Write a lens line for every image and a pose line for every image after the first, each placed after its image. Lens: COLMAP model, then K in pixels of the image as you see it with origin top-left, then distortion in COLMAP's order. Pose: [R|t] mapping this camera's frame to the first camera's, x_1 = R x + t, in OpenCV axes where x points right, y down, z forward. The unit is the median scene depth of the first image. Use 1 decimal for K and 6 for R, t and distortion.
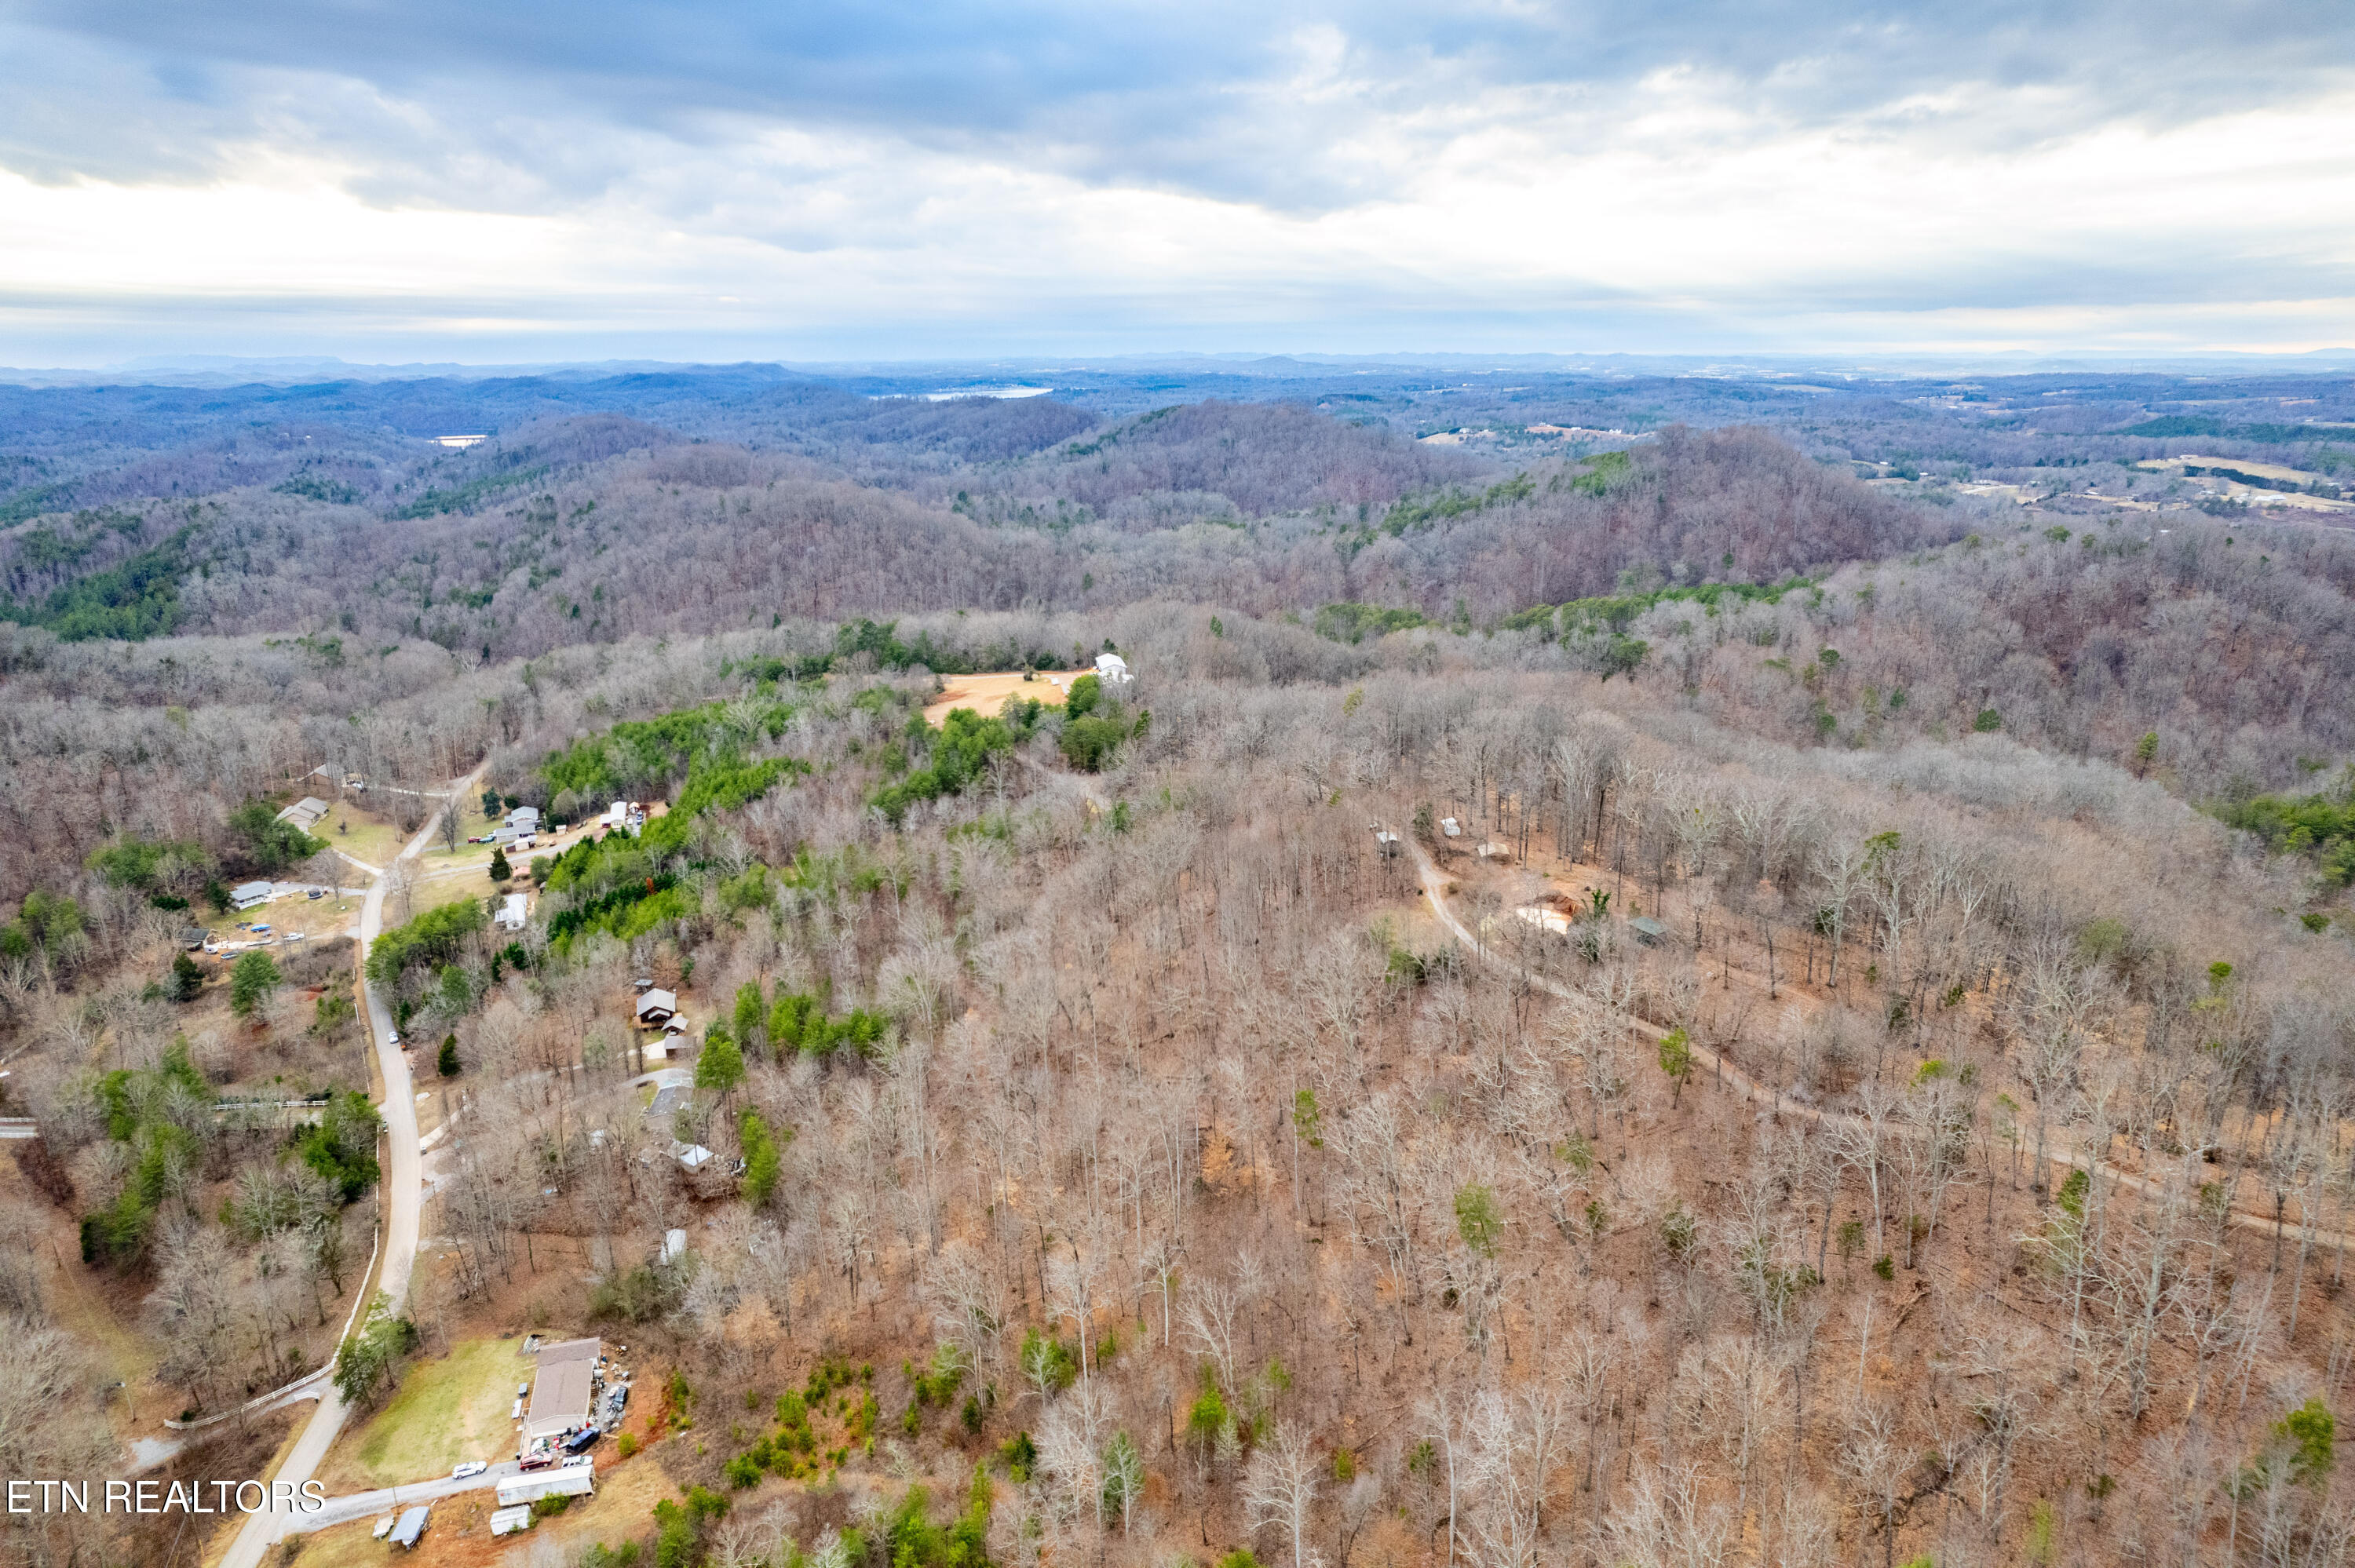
lens RADIAL K [[1514.1, 0, 1193.5], [0, 1514.1, 776.0], [0, 0, 1]] dist [-0.078240, 0.073840]
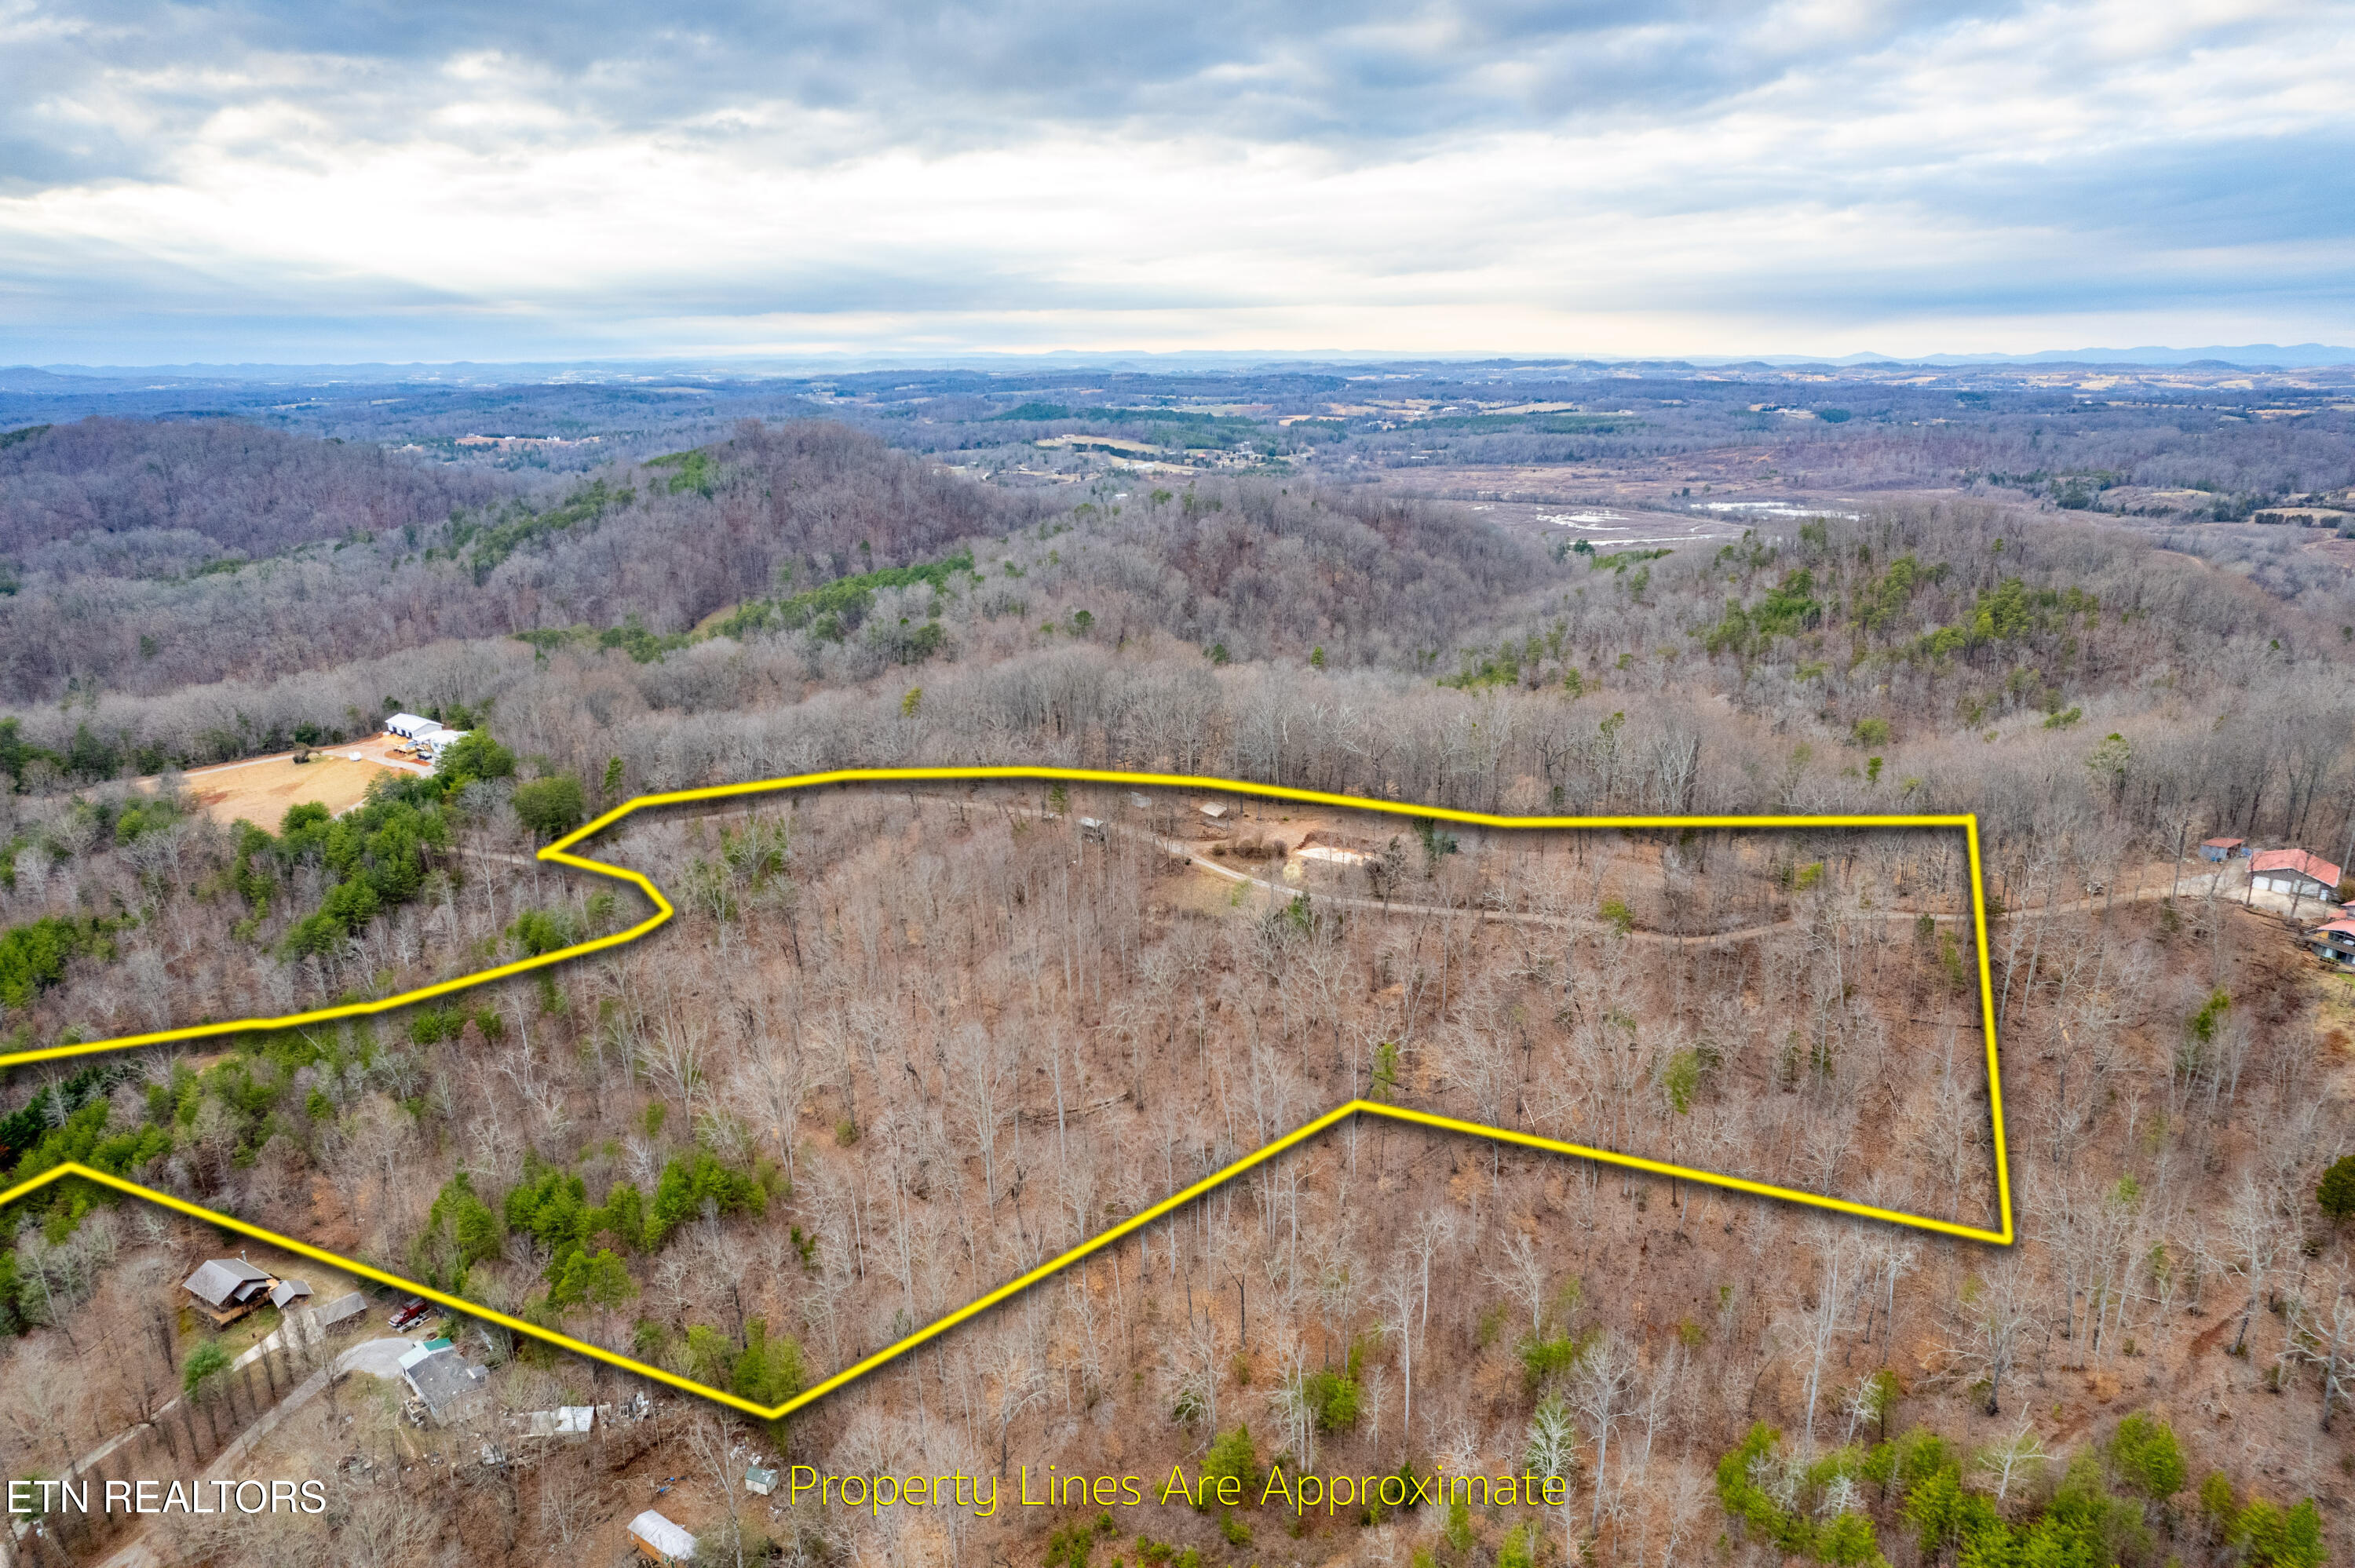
lens RADIAL K [[1475.1, 0, 1188.2], [0, 1475.1, 828.7], [0, 0, 1]] dist [-0.039540, 0.046042]
pose [[0.764272, -0.201229, 0.612695, -0.119032], [0.179686, 0.978894, 0.097362, -0.010761], [-0.619355, 0.035681, 0.784300, 0.060975]]
